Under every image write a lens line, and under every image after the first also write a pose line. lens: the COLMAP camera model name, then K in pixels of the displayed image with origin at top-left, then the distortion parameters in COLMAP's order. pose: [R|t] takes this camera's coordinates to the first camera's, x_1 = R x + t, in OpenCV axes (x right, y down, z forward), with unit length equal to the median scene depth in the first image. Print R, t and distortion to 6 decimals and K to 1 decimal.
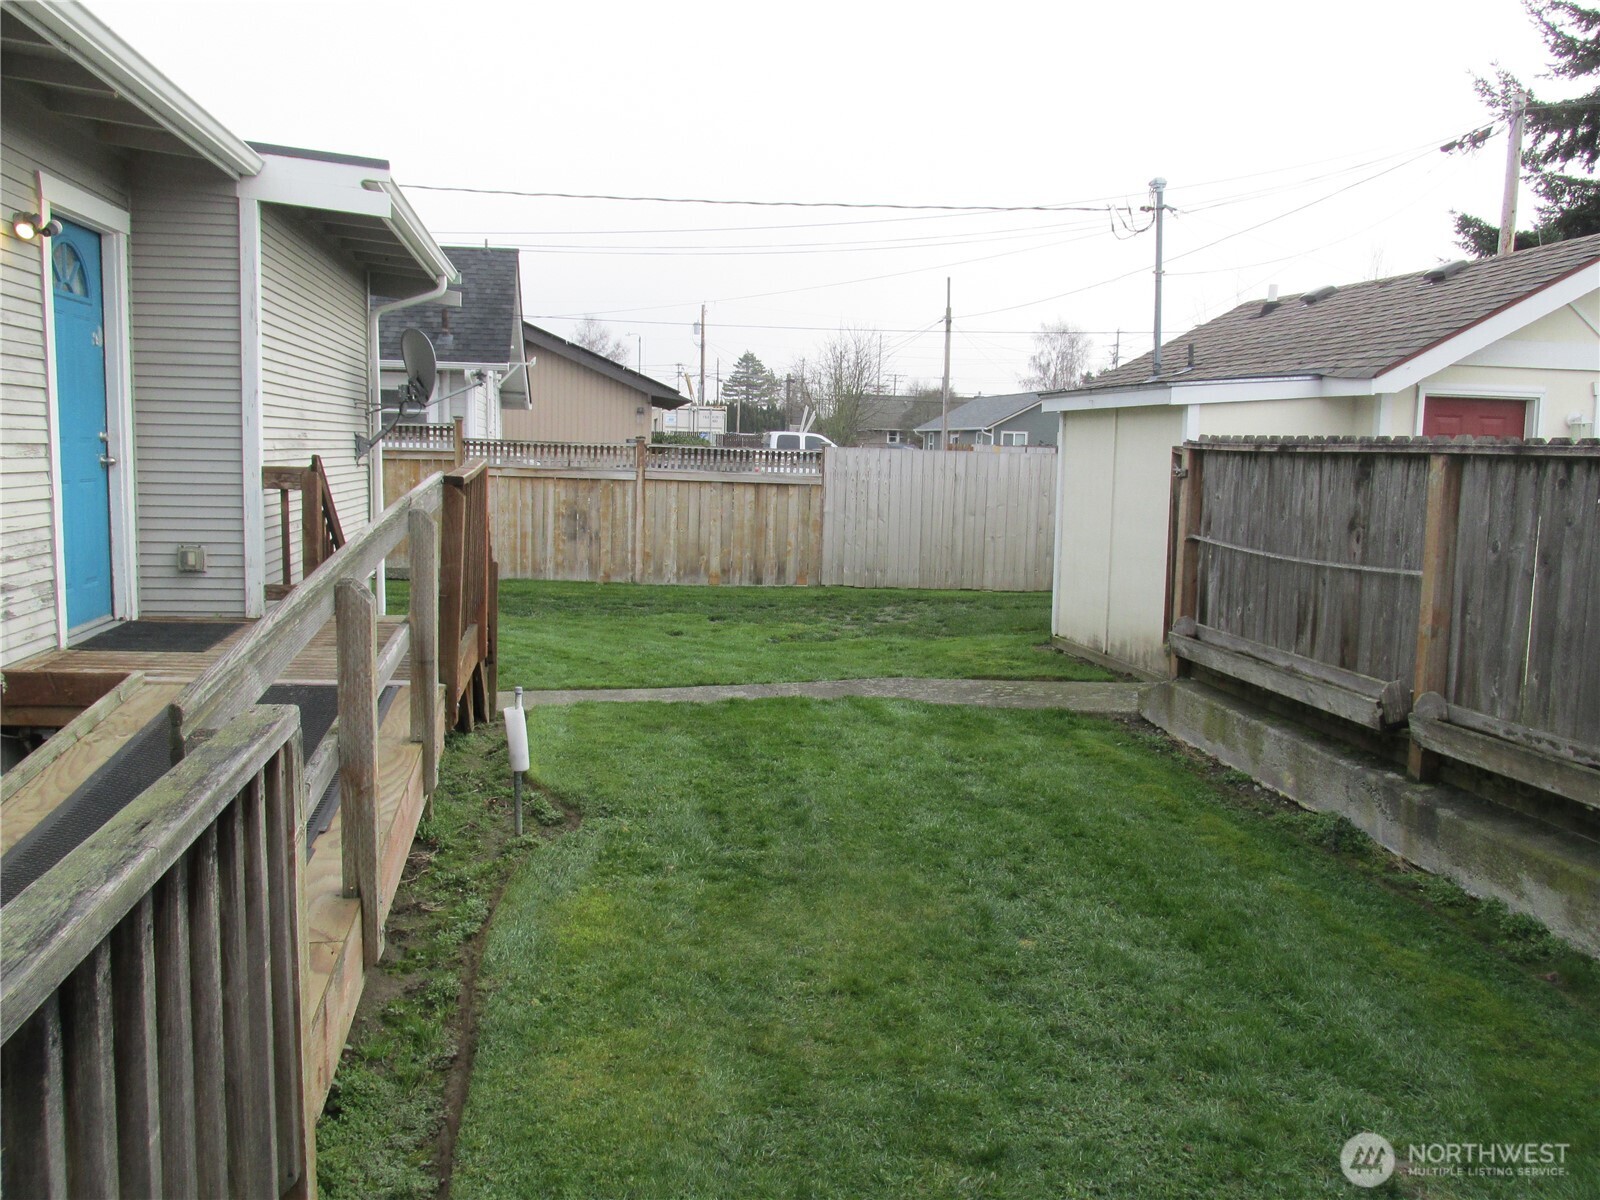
lens RADIAL K [[1341.1, 0, 800.0], [0, 1341.1, 600.0], [0, 0, 1]] dist [-0.037816, 0.008665]
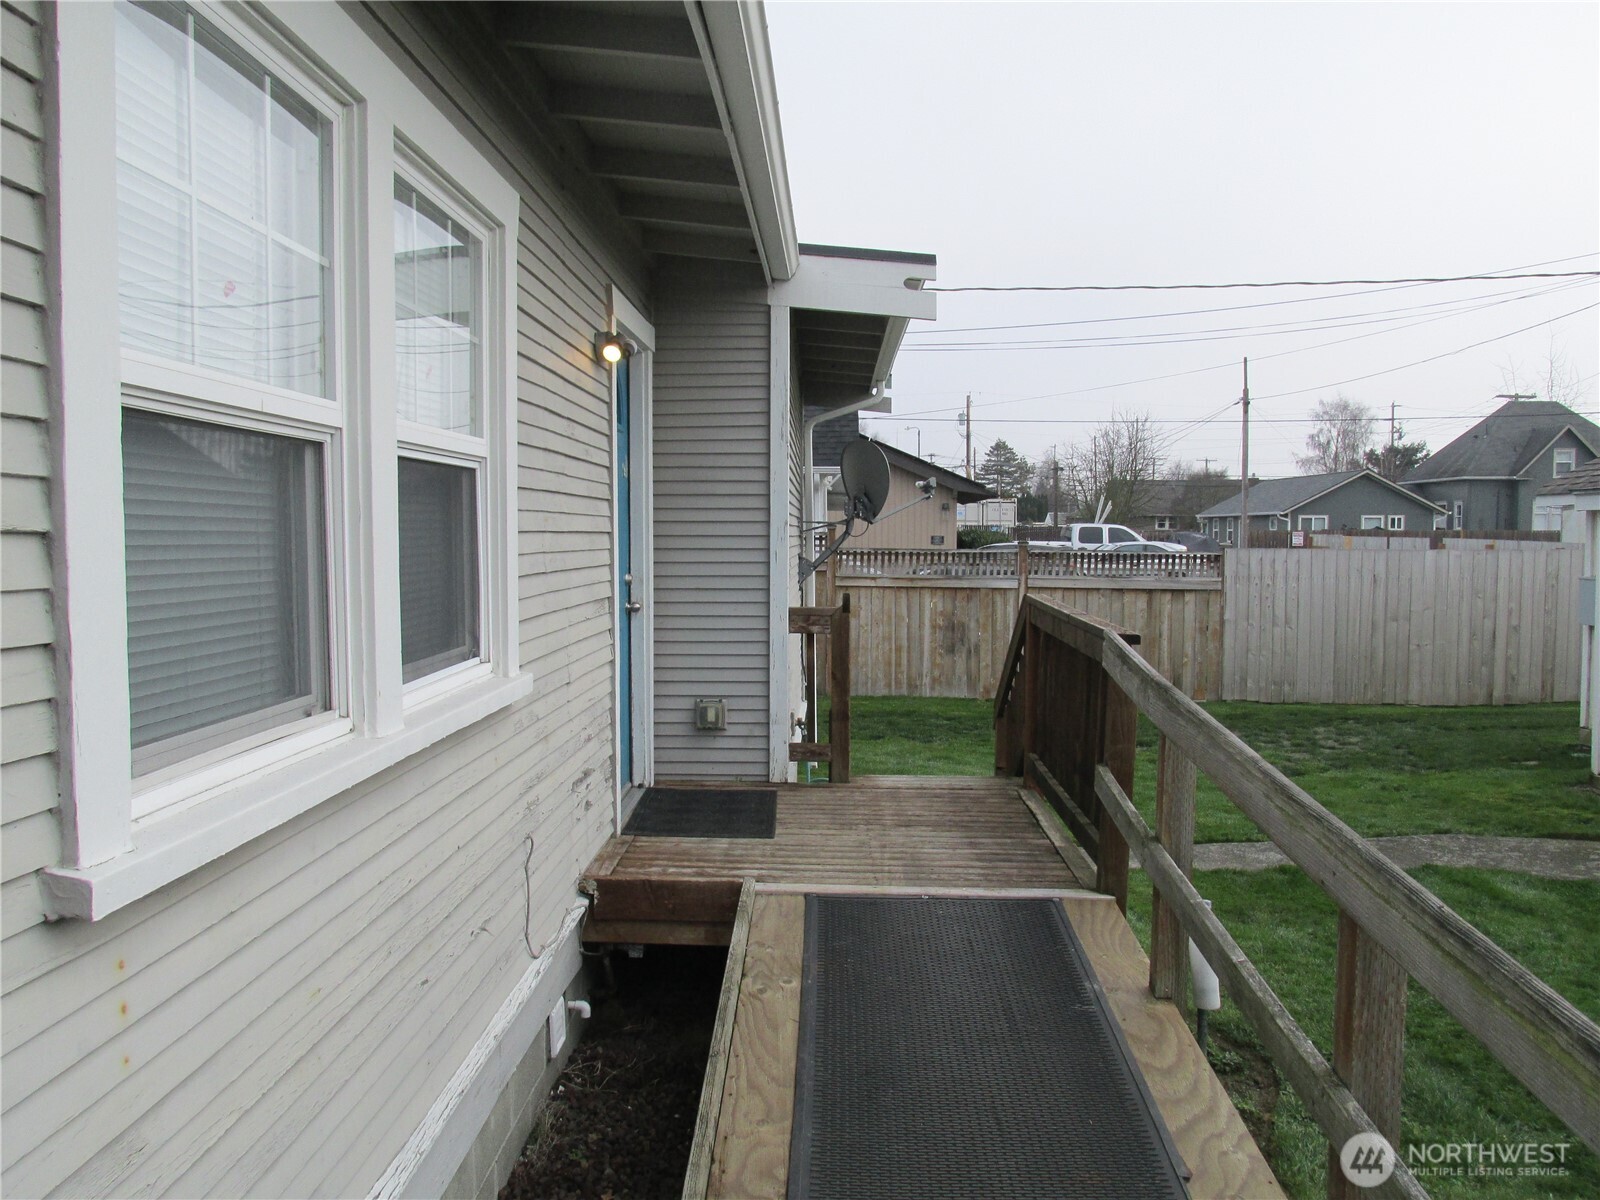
lens RADIAL K [[1341.1, 0, 800.0], [0, 1341.1, 600.0], [0, 0, 1]] dist [-0.037816, 0.008665]
pose [[0.983039, -0.015313, -0.182756, -0.101521], [0.003207, 0.997791, -0.066357, -0.020291], [0.183368, 0.064645, 0.980916, 0.060570]]
